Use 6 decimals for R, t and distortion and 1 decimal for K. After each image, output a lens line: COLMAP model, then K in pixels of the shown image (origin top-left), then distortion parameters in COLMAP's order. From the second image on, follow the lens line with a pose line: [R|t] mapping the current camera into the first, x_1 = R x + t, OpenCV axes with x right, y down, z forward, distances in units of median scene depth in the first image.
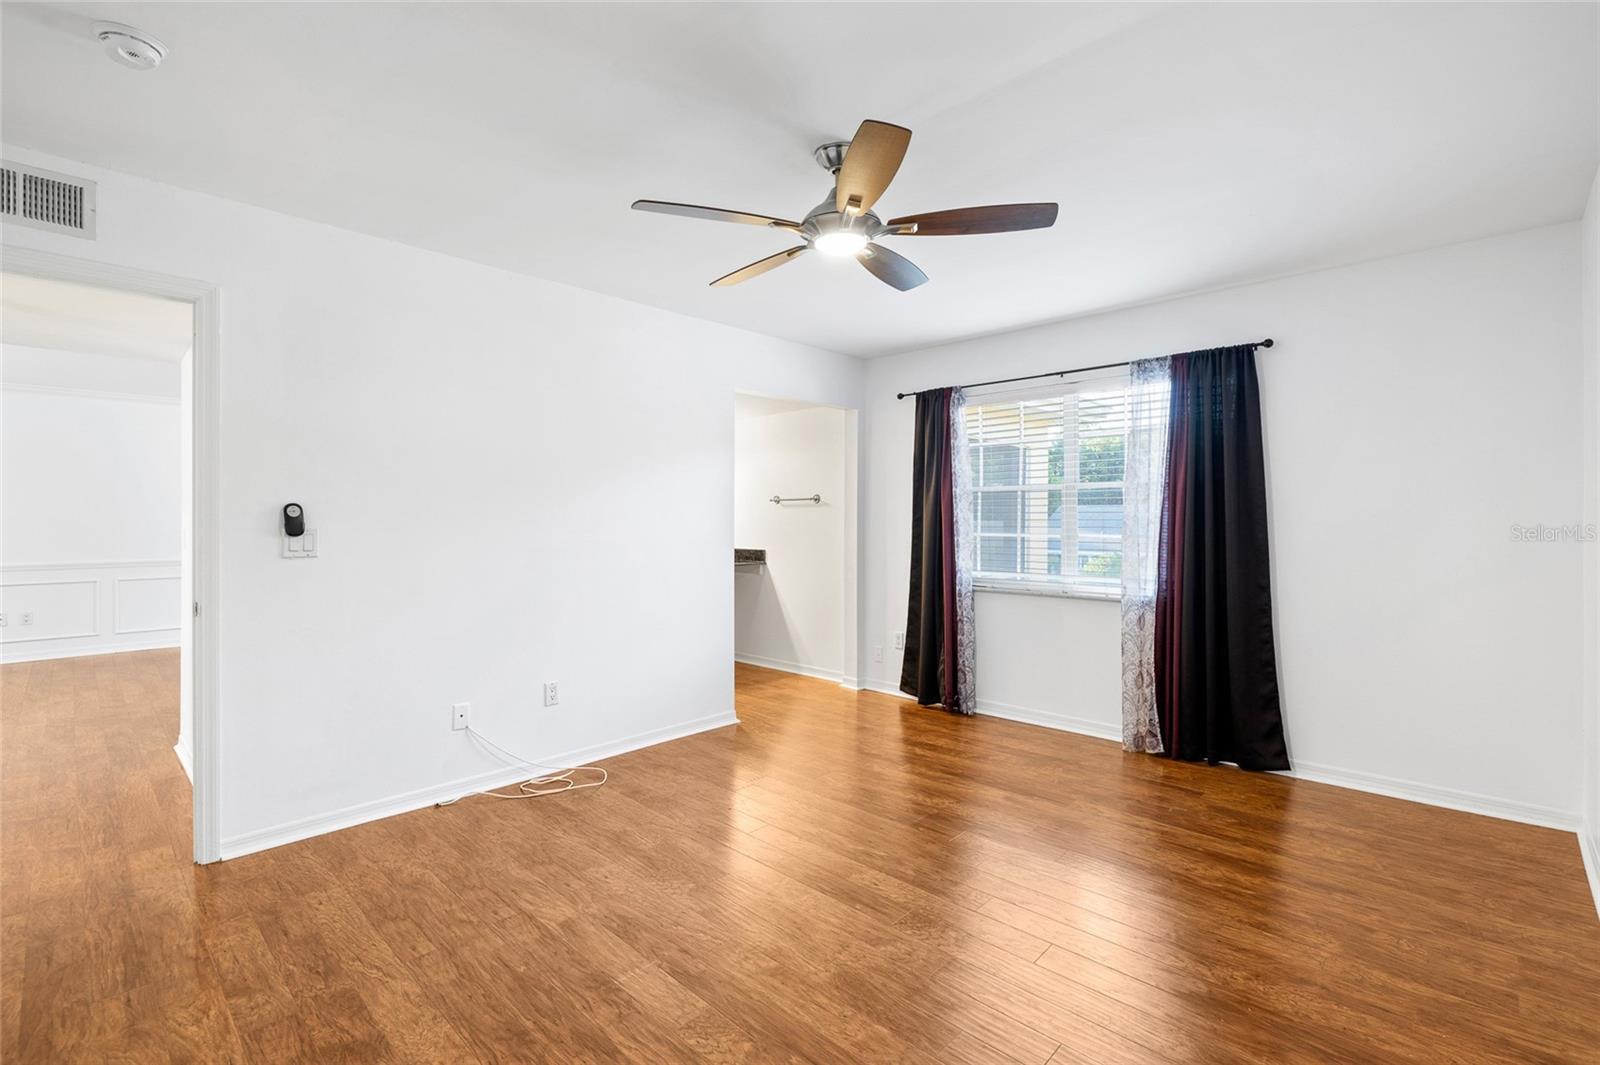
lens RADIAL K [[714.8, 0, 797.6], [0, 714.8, 524.0], [0, 0, 1]] dist [-0.008550, 0.000218]
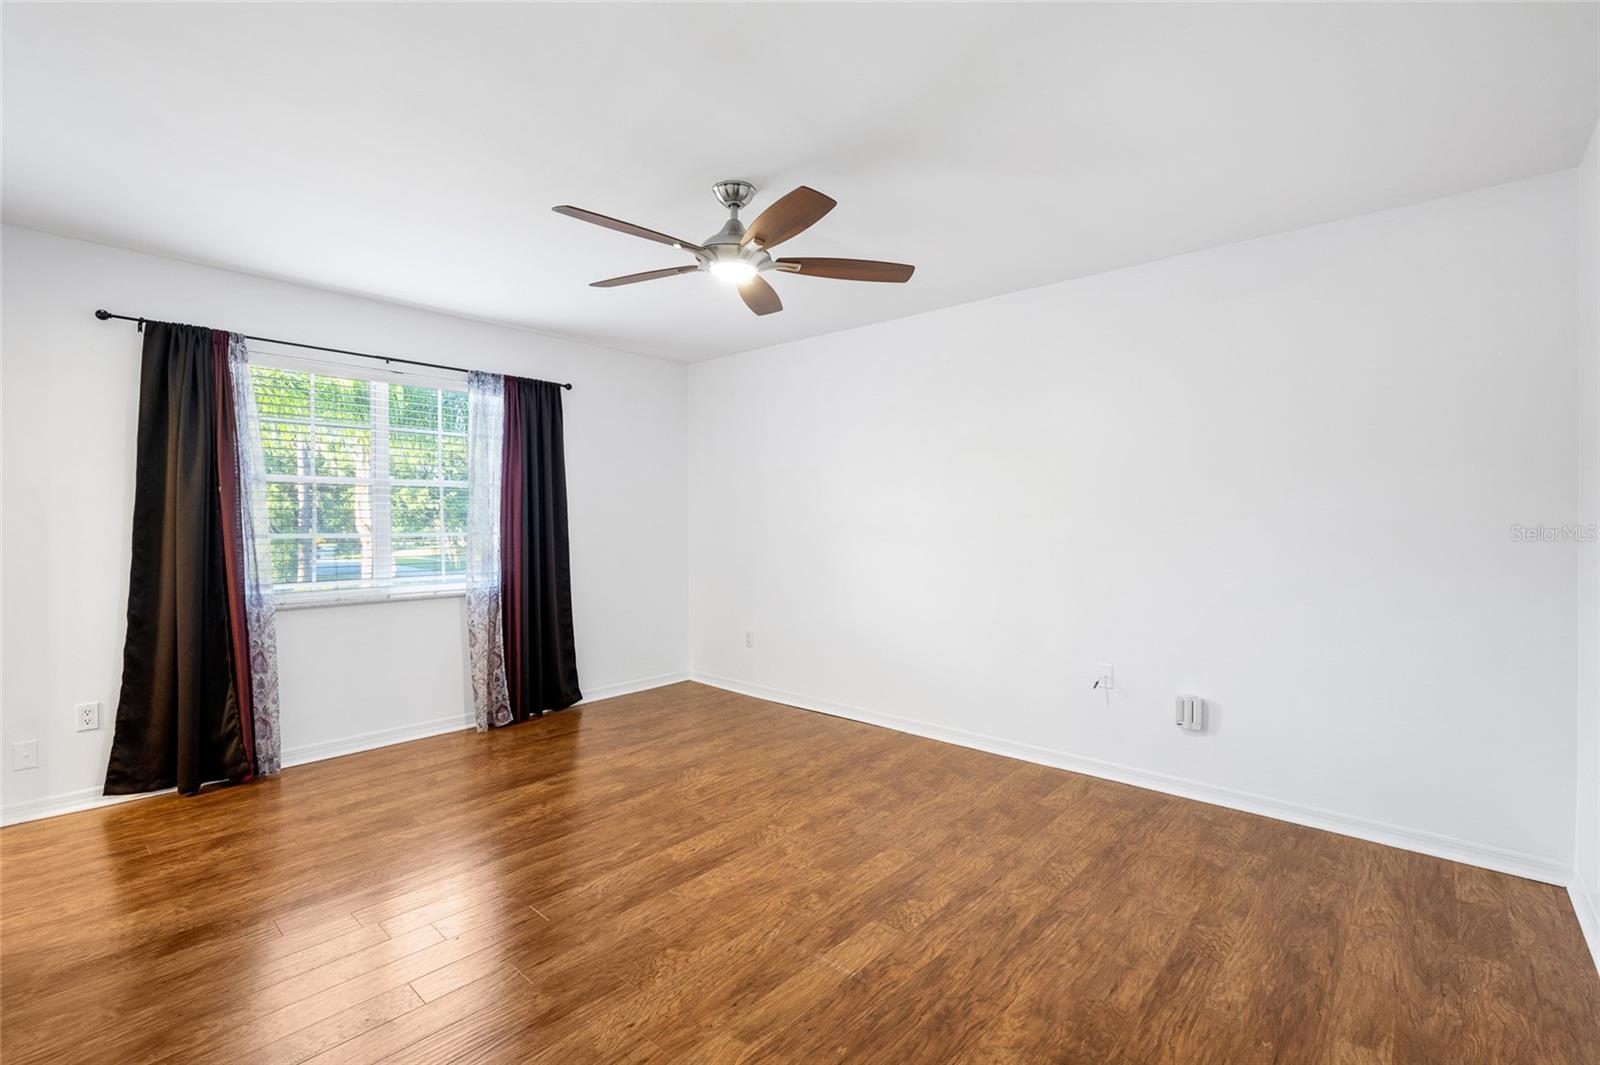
lens RADIAL K [[714.8, 0, 797.6], [0, 714.8, 524.0], [0, 0, 1]] dist [-0.008550, 0.000218]
pose [[-0.032948, -0.005410, 0.999442, -0.685555], [0.004166, 0.999976, 0.005551, -0.001202], [-0.999448, 0.004346, -0.032925, 0.603609]]
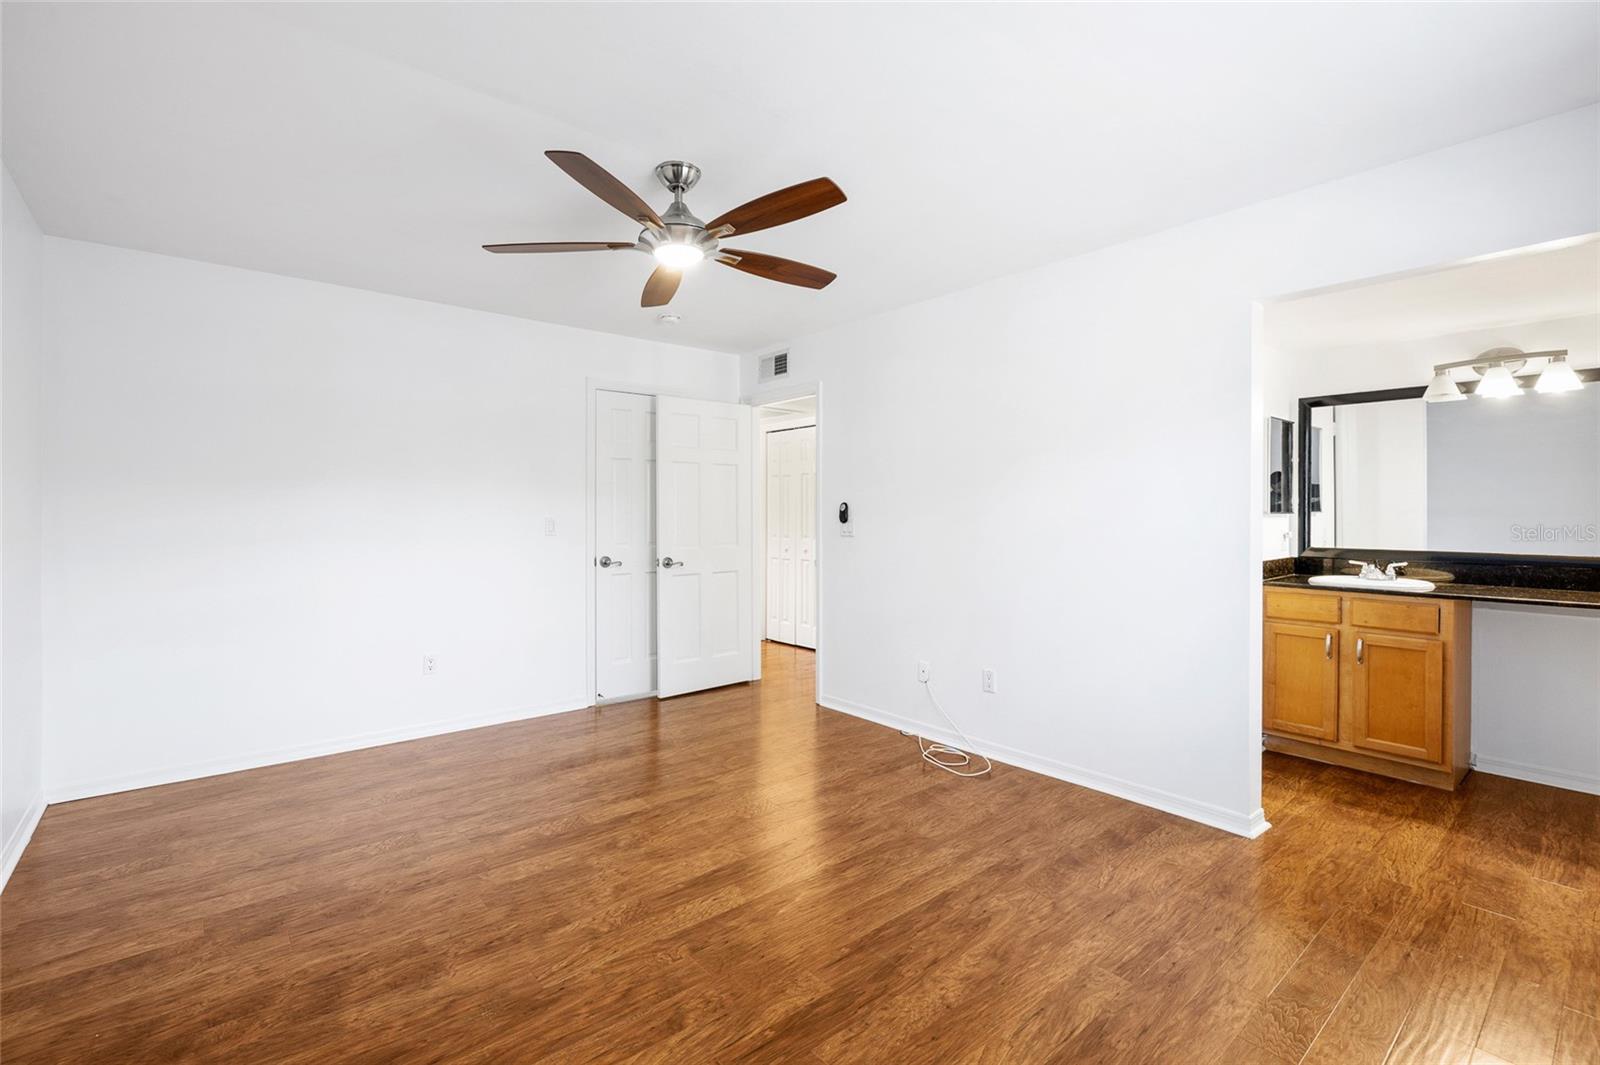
lens RADIAL K [[716.7, 0, 794.3], [0, 716.7, 515.3], [0, 0, 1]] dist [-0.003532, -0.000196]
pose [[-0.110265, 0.004246, -0.993893, 0.716845], [-0.006729, 0.999965, 0.005018, -0.005415], [0.993879, 0.007241, -0.110233, 0.832673]]
